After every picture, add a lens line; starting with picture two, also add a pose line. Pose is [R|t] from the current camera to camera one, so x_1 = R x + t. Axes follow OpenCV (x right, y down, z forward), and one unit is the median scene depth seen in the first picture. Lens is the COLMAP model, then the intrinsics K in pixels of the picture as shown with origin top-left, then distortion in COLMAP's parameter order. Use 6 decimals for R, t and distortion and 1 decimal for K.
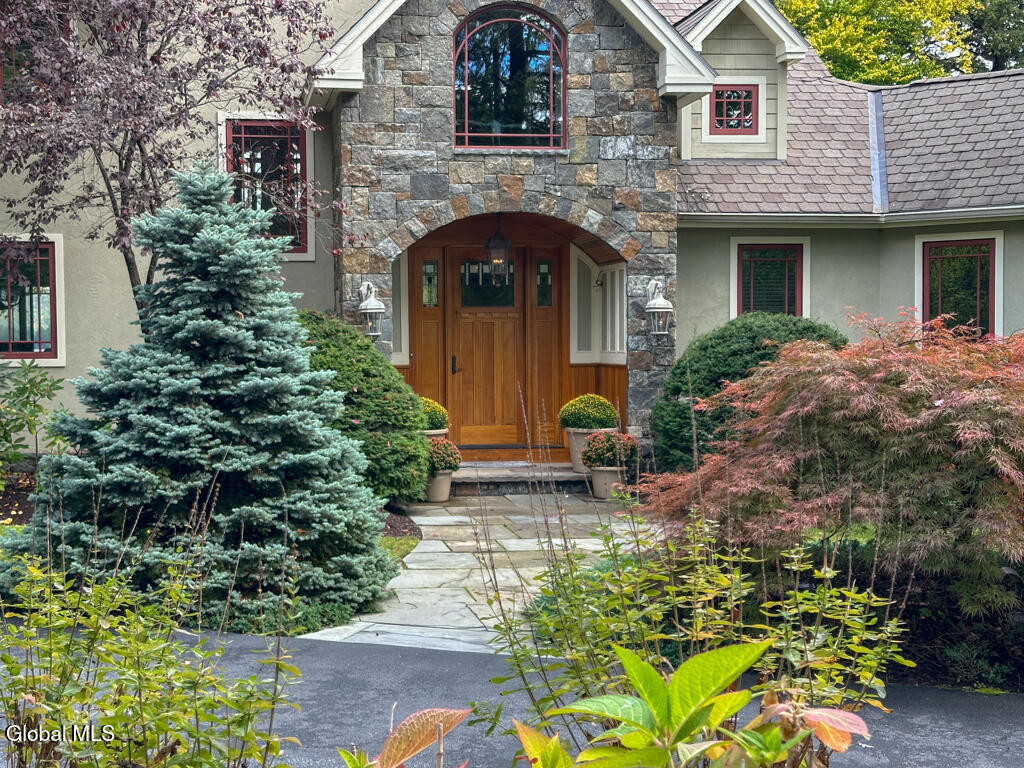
lens RADIAL K [[1456.1, 0, 512.1], [0, 1456.1, 383.8], [0, 0, 1]] dist [0.123424, 0.000000]
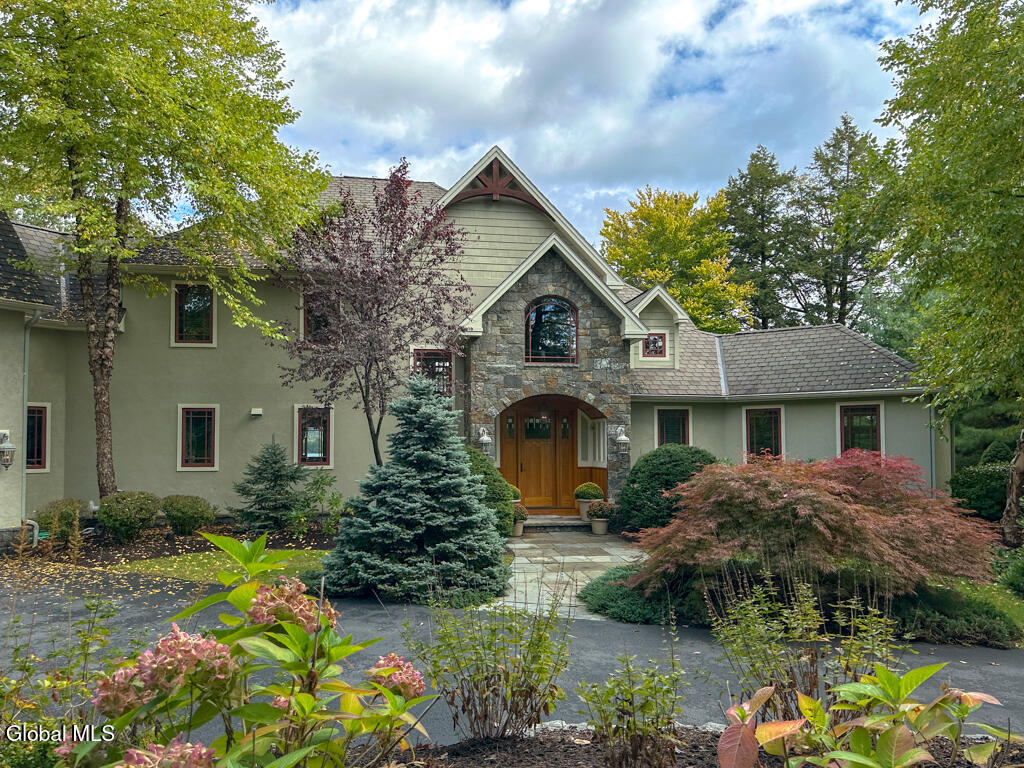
lens RADIAL K [[736.8, 0, 506.6], [0, 736.8, 400.6], [0, 0, 1]] dist [0.131003, 0.000241]
pose [[0.998989, 0.005200, 0.044650, -0.114884], [-0.001790, 0.997101, -0.076064, -0.029674], [-0.044916, 0.075907, 0.996103, -0.041895]]
